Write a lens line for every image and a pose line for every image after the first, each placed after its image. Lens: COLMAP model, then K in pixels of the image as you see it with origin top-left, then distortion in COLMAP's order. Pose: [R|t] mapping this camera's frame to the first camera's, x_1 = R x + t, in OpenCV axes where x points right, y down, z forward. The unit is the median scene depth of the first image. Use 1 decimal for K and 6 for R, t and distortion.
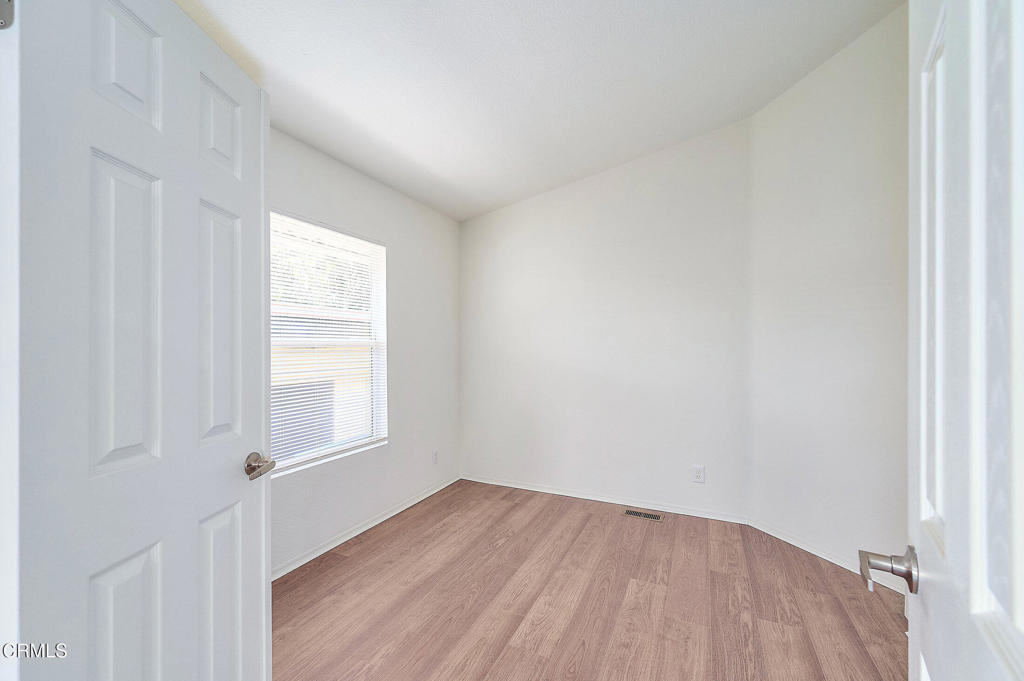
lens RADIAL K [[412.3, 0, 528.2], [0, 412.3, 346.5], [0, 0, 1]] dist [-0.000012, 0.001050]
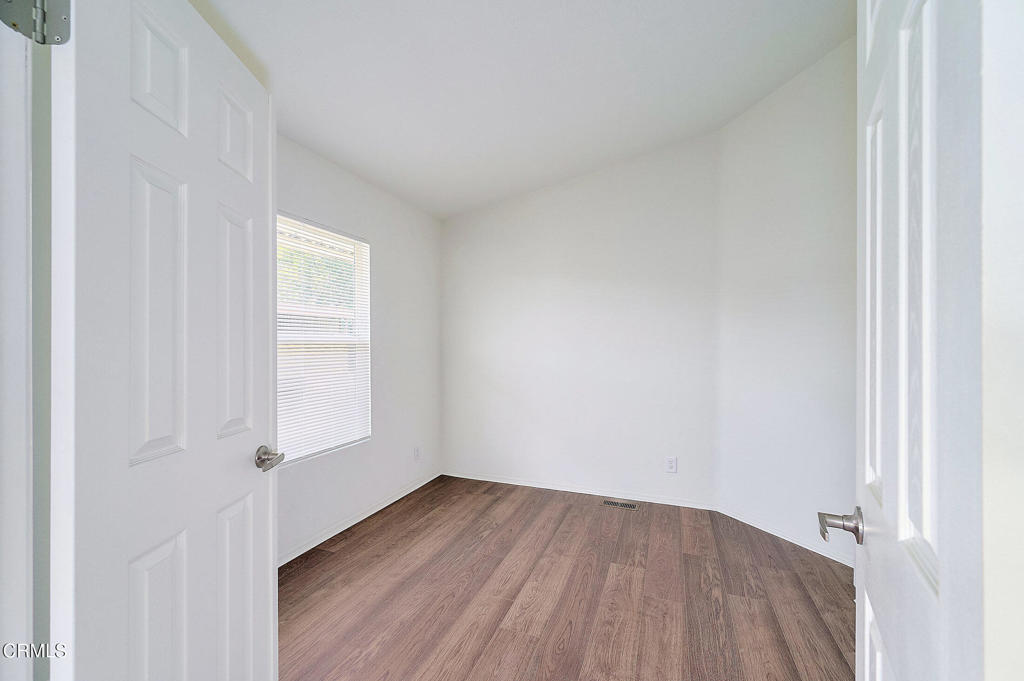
lens RADIAL K [[412.3, 0, 530.3], [0, 412.3, 343.6], [0, 0, 1]] dist [-0.000012, 0.001050]
pose [[0.997273, 0.003317, 0.073729, -0.046450], [-0.003217, 0.999994, -0.001468, 0.000057], [-0.073733, 0.001226, 0.997277, -0.051564]]
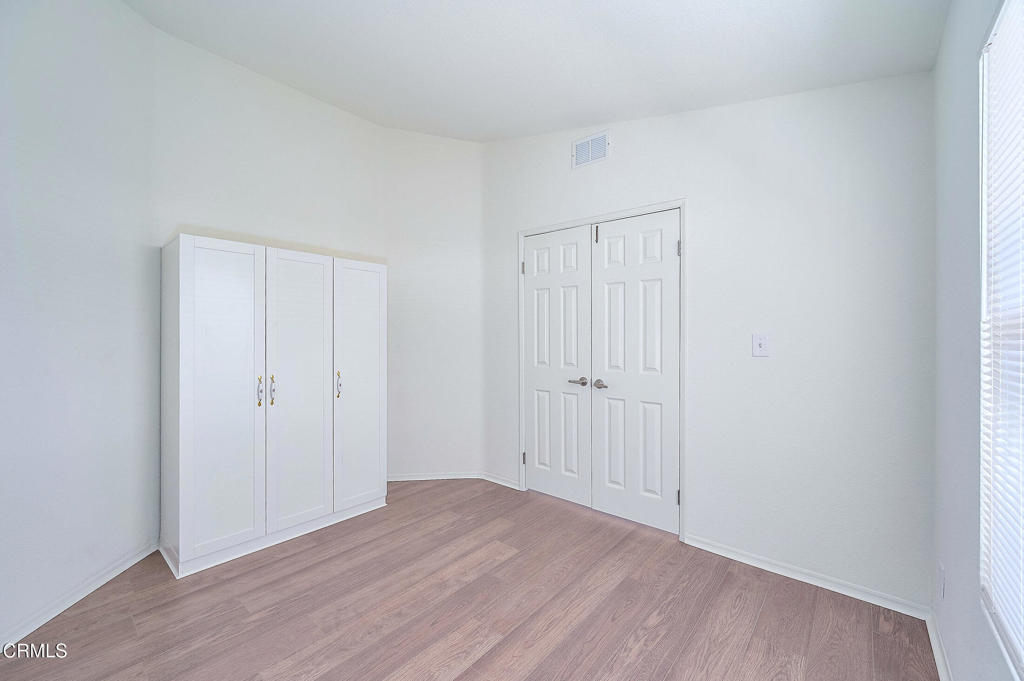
lens RADIAL K [[412.3, 0, 525.5], [0, 412.3, 331.4], [0, 0, 1]] dist [-0.000012, 0.001050]
pose [[-0.961235, 0.004026, 0.275700, -0.340292], [0.000930, 0.999935, -0.011360, 0.007703], [-0.275728, -0.010663, -0.961177, 1.773682]]
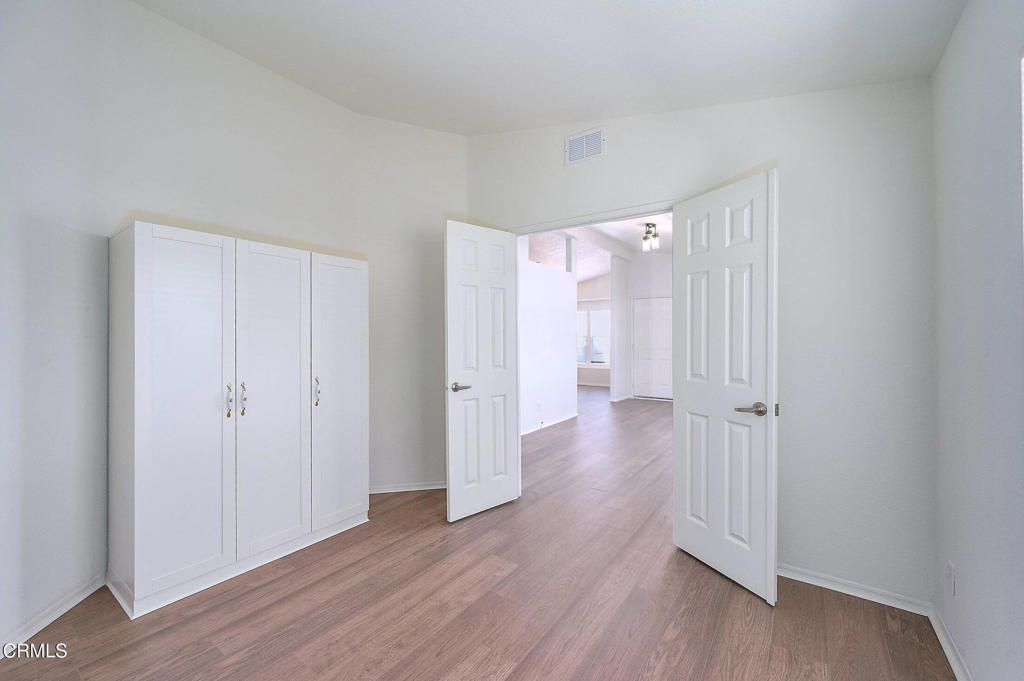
lens RADIAL K [[412.3, 0, 526.4], [0, 412.3, 334.1], [0, 0, 1]] dist [-0.000012, 0.001050]
pose [[-0.982018, 0.004250, 0.188737, -0.220999], [0.003074, 0.999974, -0.006521, 0.002728], [-0.188760, -0.005824, -0.982006, 1.734983]]
